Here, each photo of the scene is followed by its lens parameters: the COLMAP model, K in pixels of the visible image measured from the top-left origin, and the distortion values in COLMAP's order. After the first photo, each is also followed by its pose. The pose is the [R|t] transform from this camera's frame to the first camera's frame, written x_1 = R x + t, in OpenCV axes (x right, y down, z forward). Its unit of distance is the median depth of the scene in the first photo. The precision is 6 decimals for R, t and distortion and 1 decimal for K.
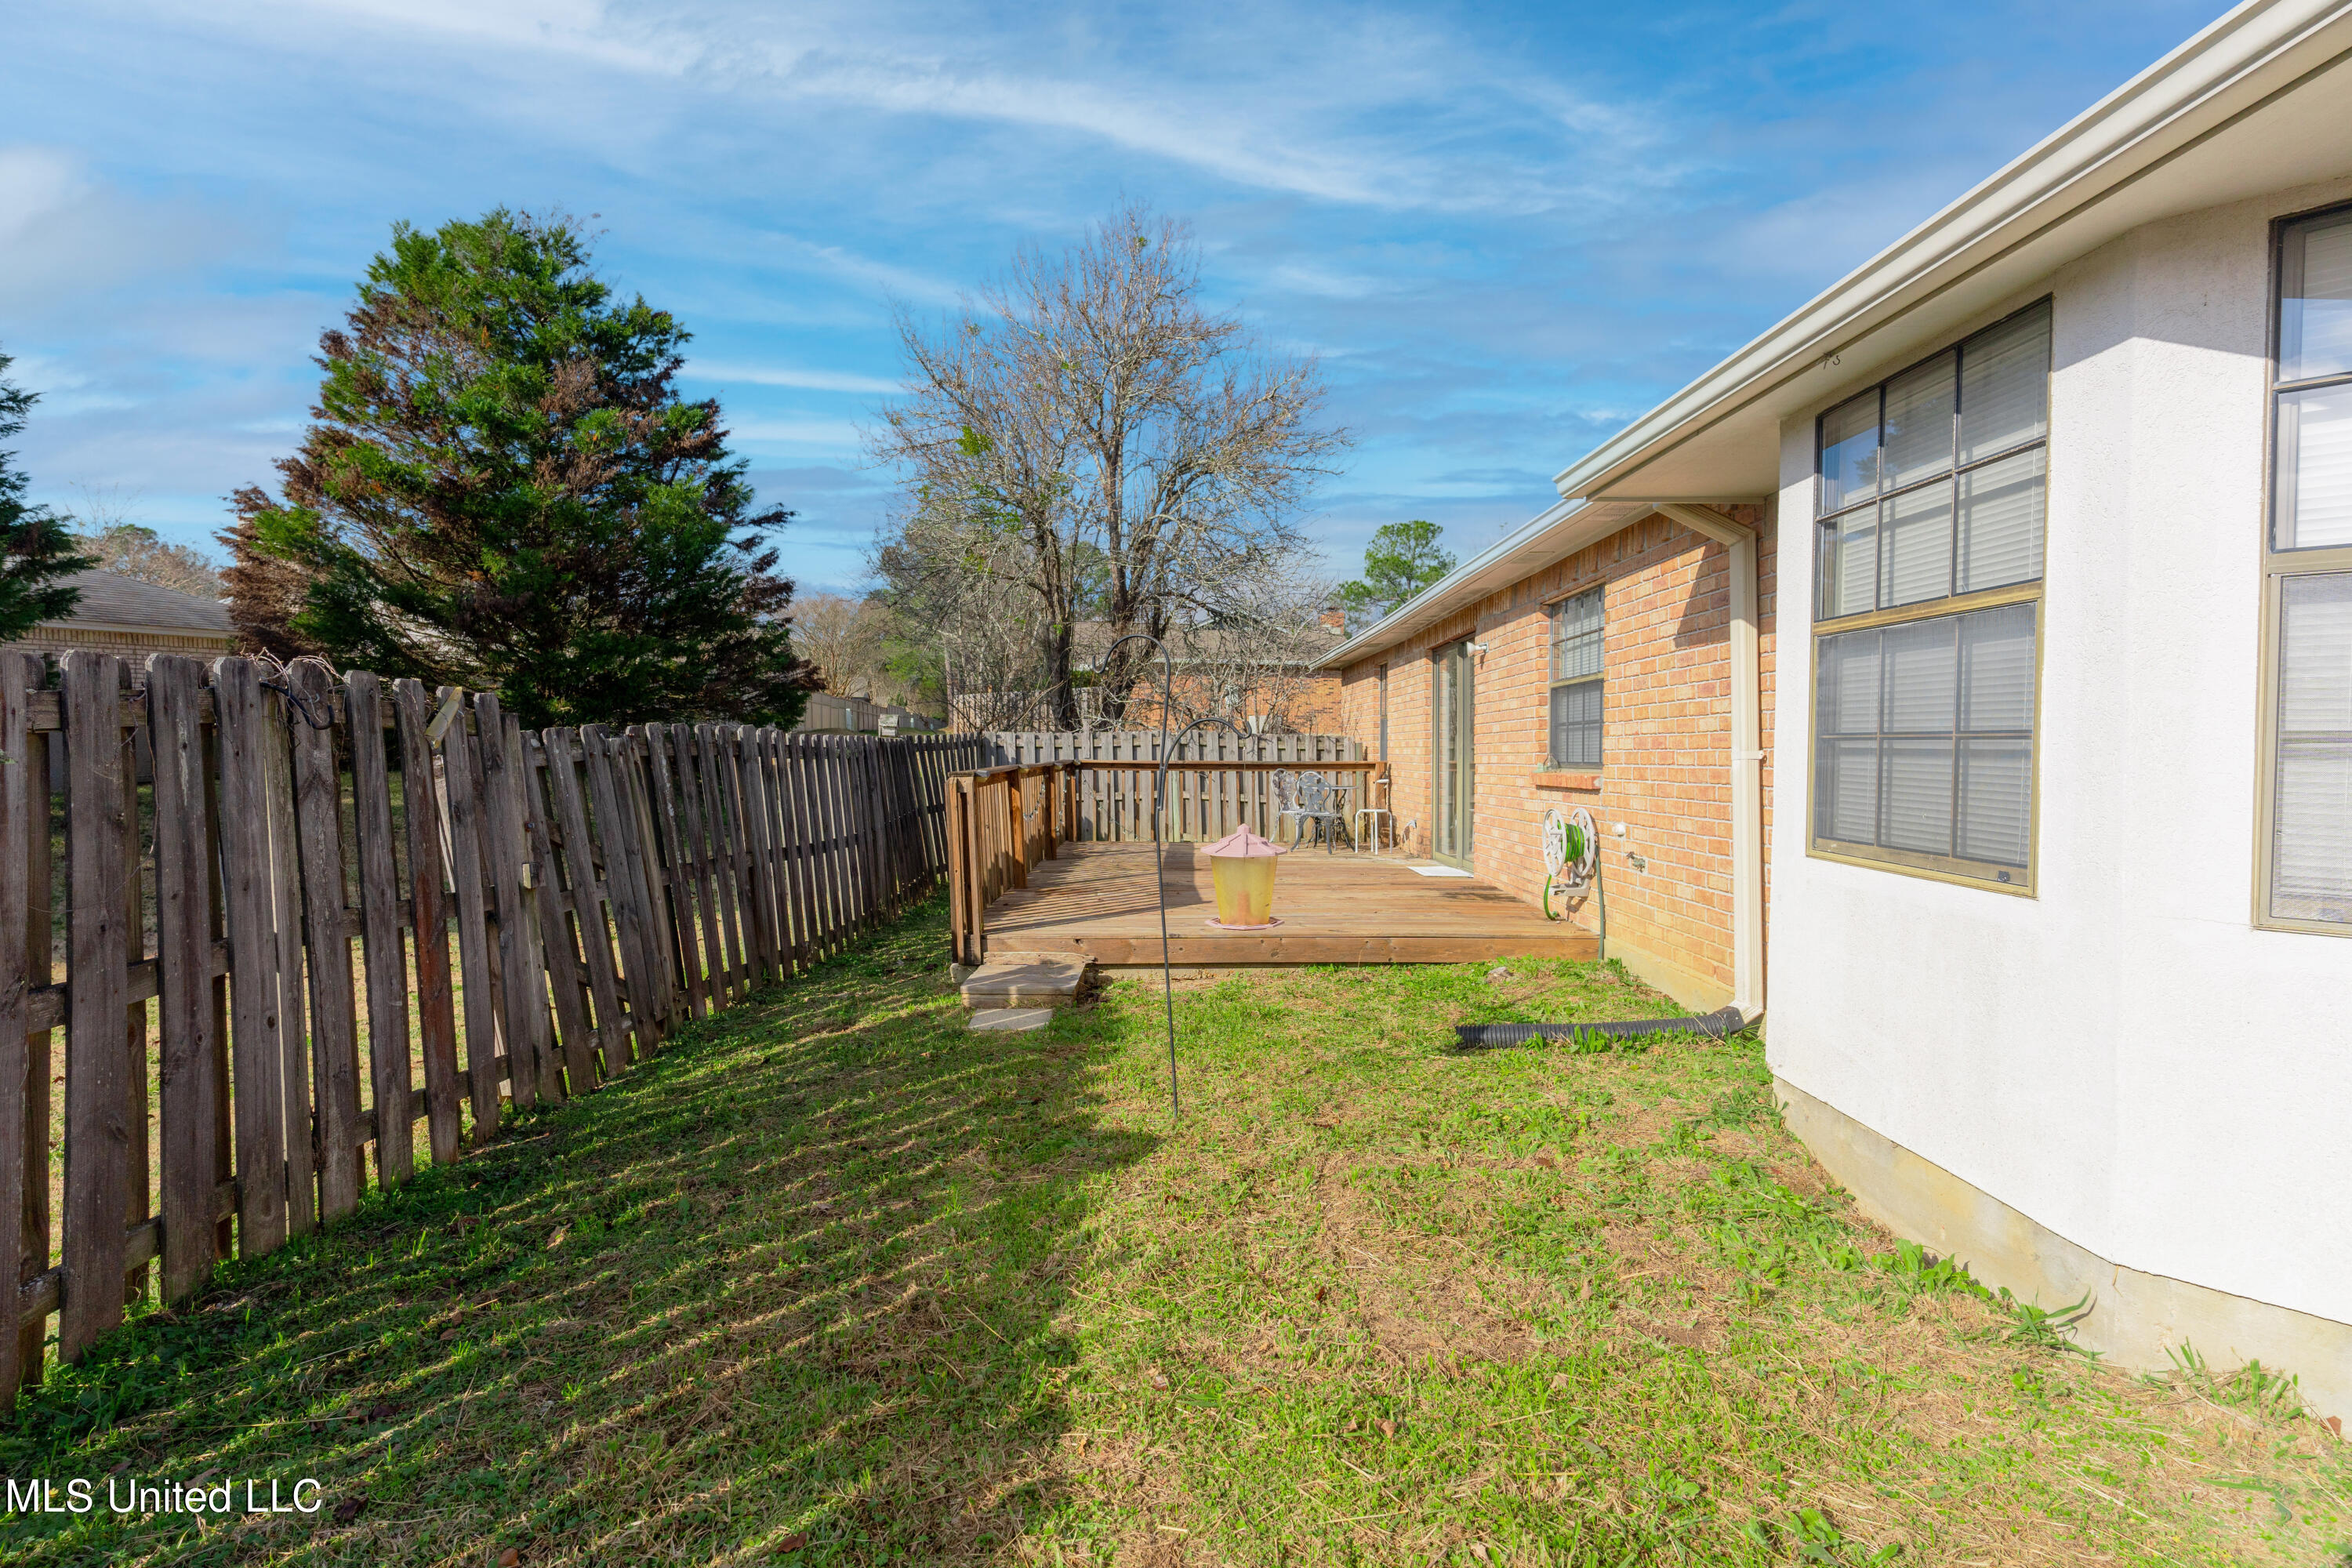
lens RADIAL K [[1128.7, 0, 1178.4], [0, 1128.7, 778.3], [0, 0, 1]] dist [0.000786, 0.001502]
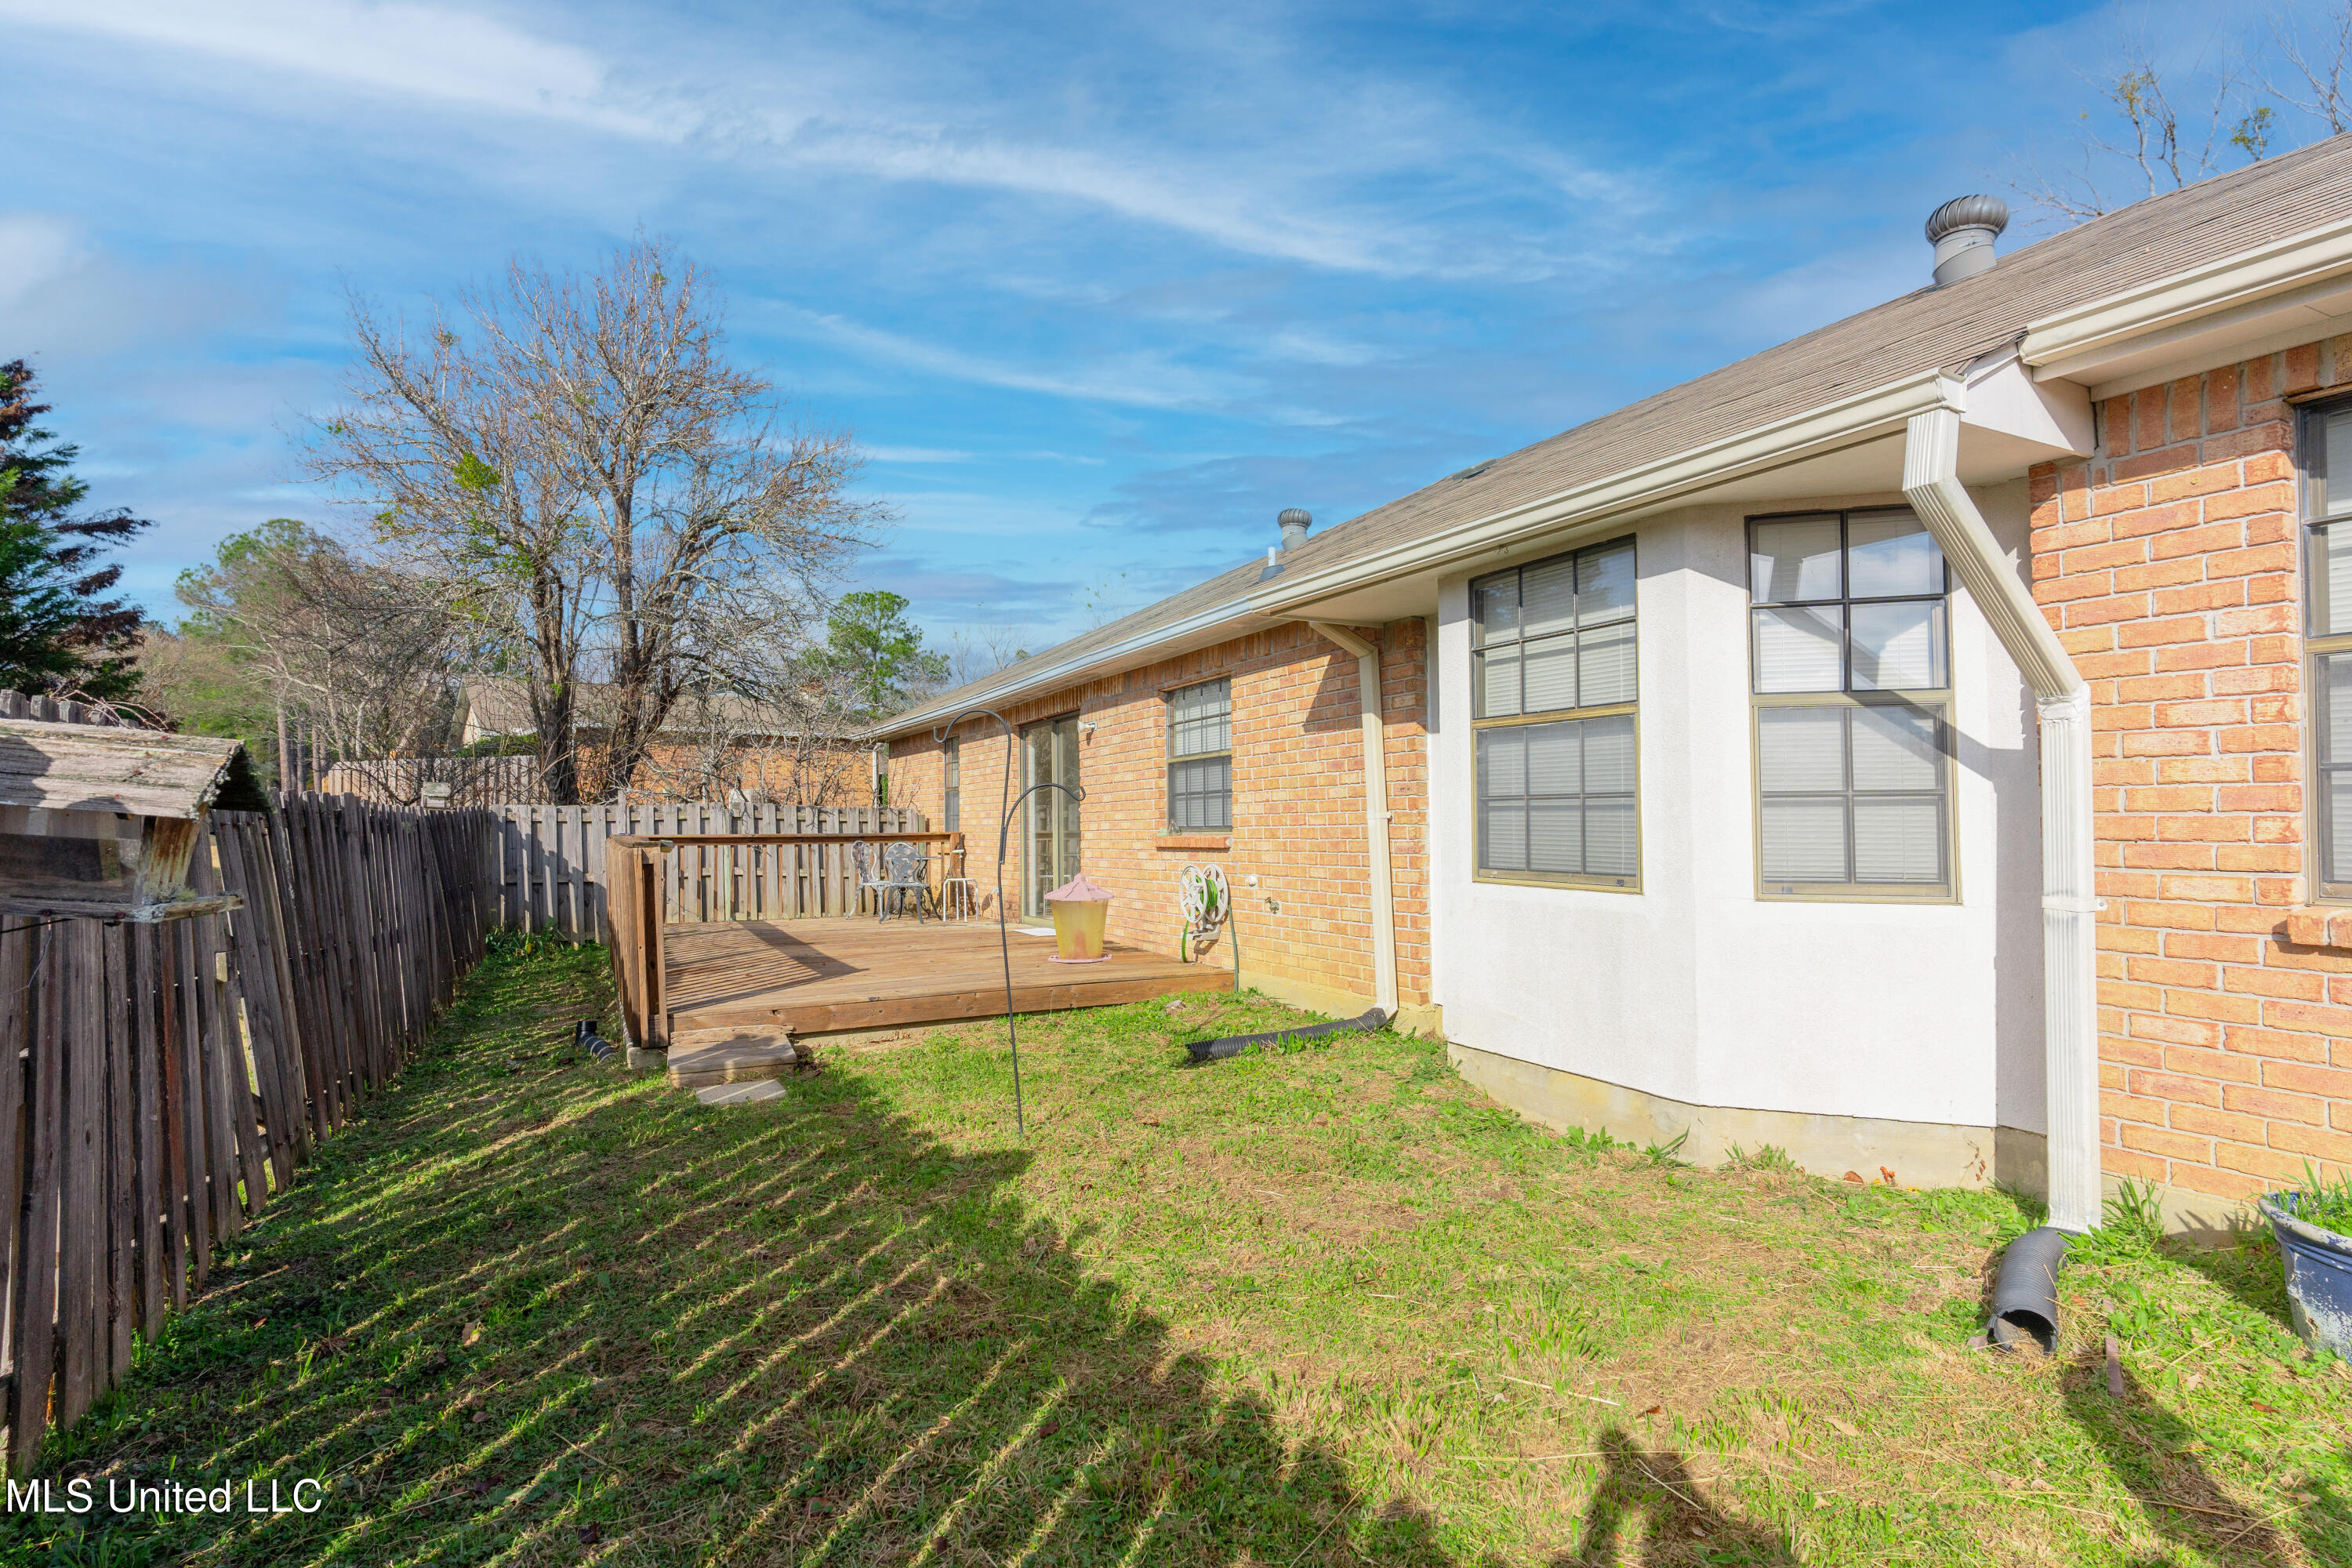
lens RADIAL K [[1167.9, 0, 1192.6], [0, 1167.9, 782.5], [0, 0, 1]] dist [0.001149, 0.000378]
pose [[0.883683, 0.007336, 0.468028, -0.283542], [0.022022, 0.998119, -0.057223, 0.012435], [-0.467567, 0.060874, 0.881859, -0.092884]]
